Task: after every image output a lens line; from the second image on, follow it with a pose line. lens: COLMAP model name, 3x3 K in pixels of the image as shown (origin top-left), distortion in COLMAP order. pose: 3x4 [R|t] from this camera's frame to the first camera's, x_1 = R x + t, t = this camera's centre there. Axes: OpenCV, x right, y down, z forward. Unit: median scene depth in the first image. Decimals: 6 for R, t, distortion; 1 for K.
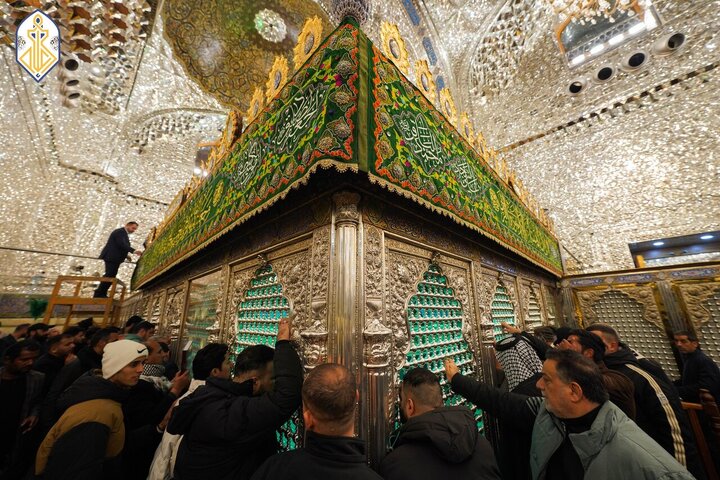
lens RADIAL K [[247.8, 0, 360.0], [0, 247.8, 240.0], [0, 0, 1]] dist [-0.000212, -0.000003]
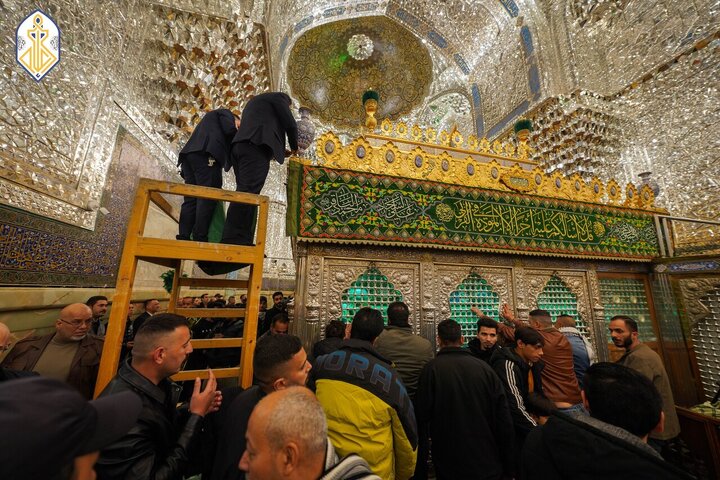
lens RADIAL K [[247.8, 0, 360.0], [0, 247.8, 240.0], [0, 0, 1]] dist [-0.000212, -0.000003]
pose [[0.849528, -0.086317, -0.520434, 1.321750], [0.123537, 0.991643, 0.037186, -0.196802], [0.512875, -0.095884, 0.853092, -0.505163]]
